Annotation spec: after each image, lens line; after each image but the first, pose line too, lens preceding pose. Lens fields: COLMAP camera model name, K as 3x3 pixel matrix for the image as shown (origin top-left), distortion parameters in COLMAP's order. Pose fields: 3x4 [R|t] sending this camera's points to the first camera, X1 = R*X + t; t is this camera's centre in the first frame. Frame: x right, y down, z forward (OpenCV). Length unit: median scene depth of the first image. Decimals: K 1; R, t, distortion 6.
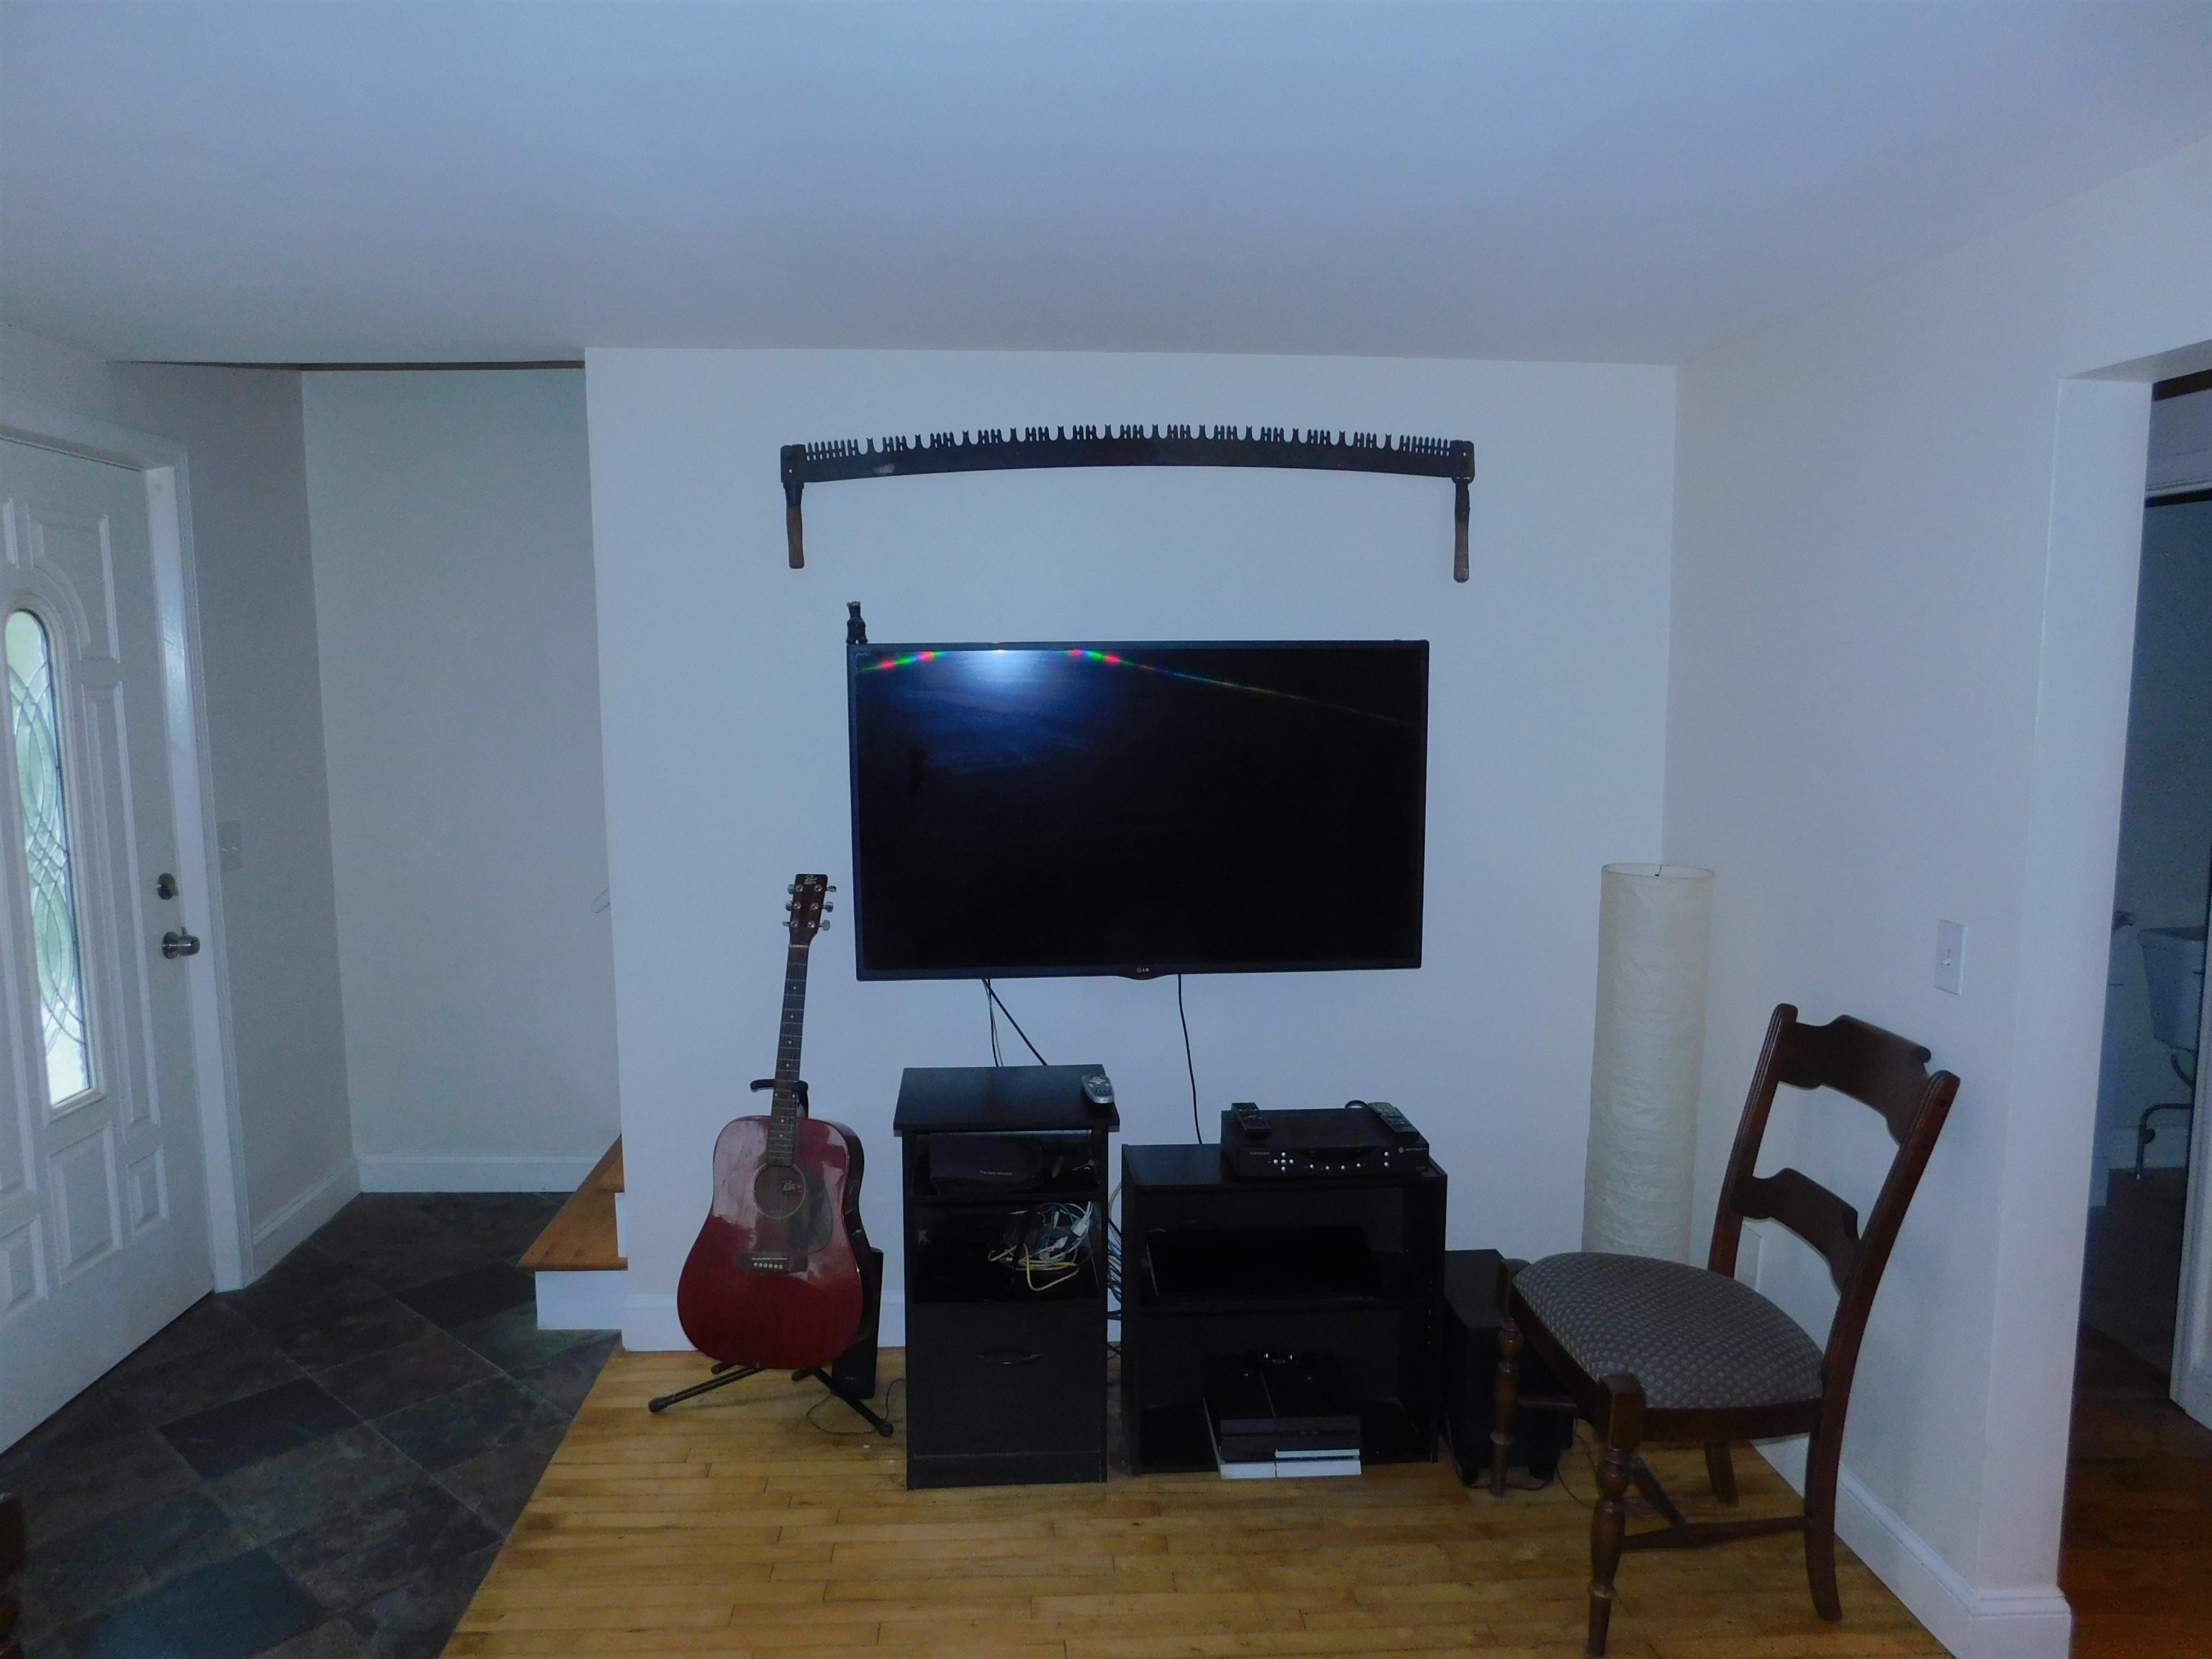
lens RADIAL K [[1454.0, 0, 1084.4], [0, 1454.0, 837.5], [0, 0, 1]] dist [-0.076942, 0.067613]
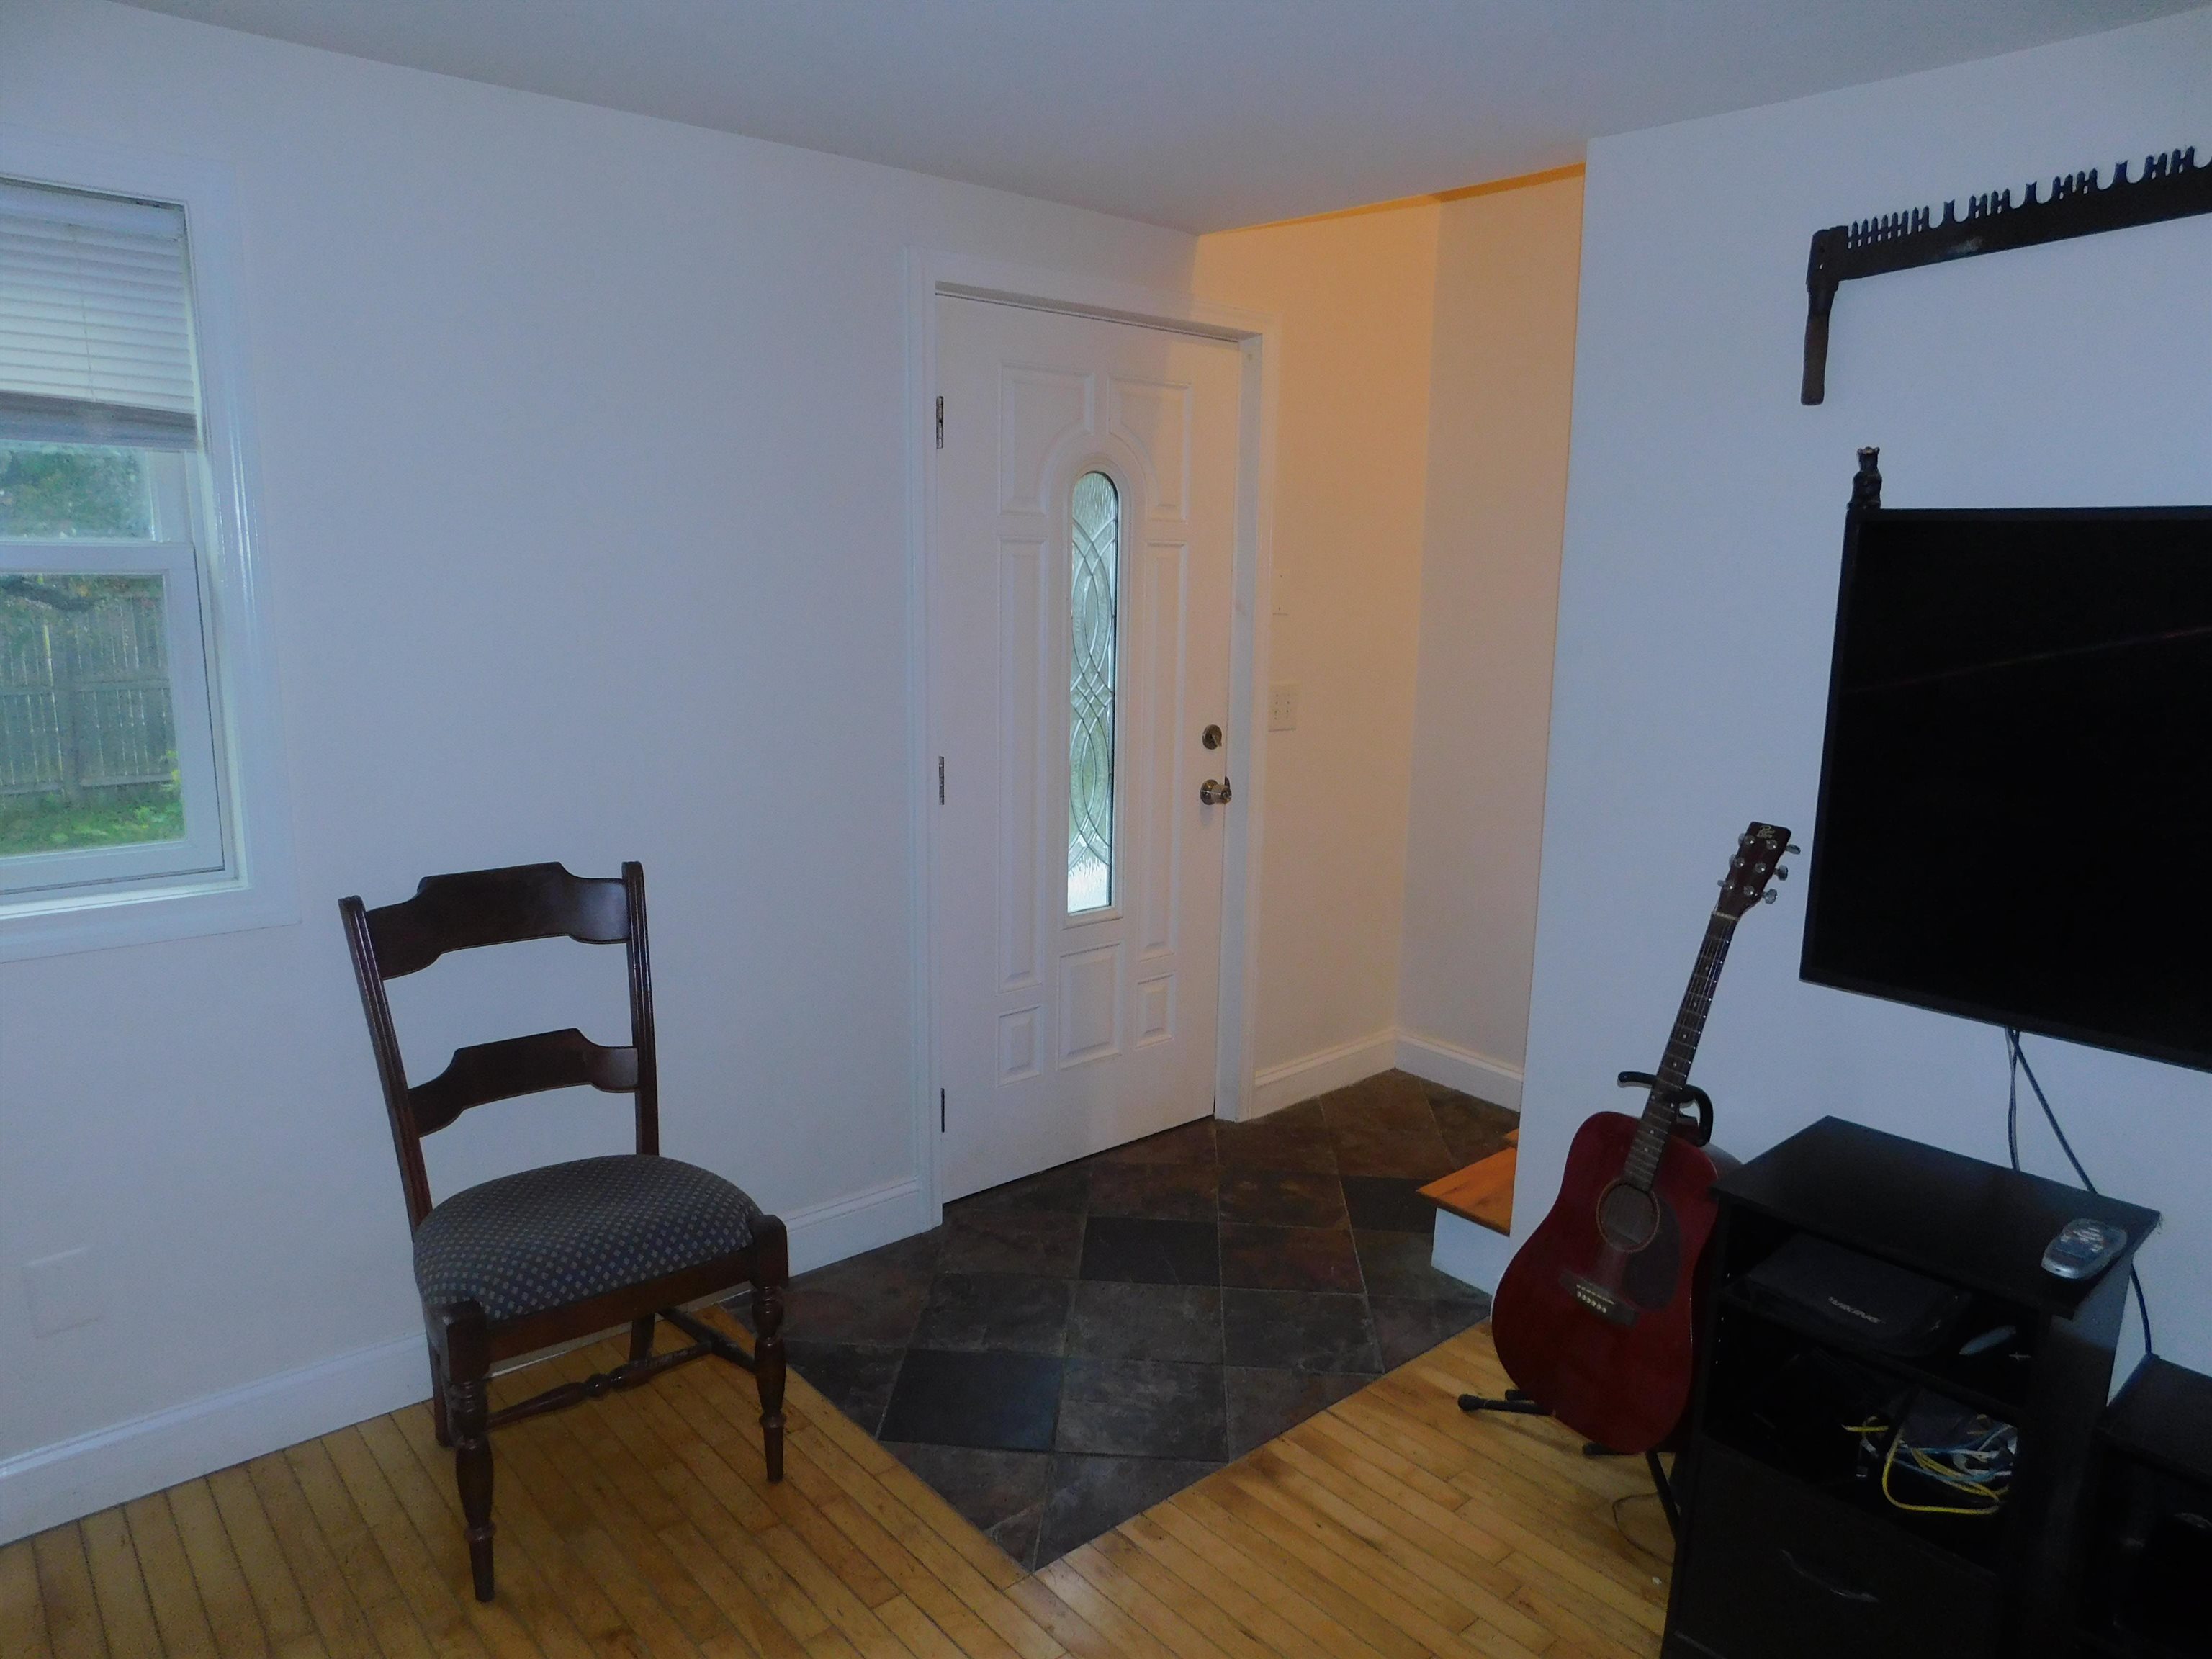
lens RADIAL K [[1454.0, 0, 1084.4], [0, 1454.0, 837.5], [0, 0, 1]] dist [-0.076942, 0.067613]
pose [[0.627154, 0.172975, -0.759445, 0.153984], [-0.121933, 0.984811, 0.123613, -0.016638], [0.769292, 0.015077, 0.638720, 0.268855]]
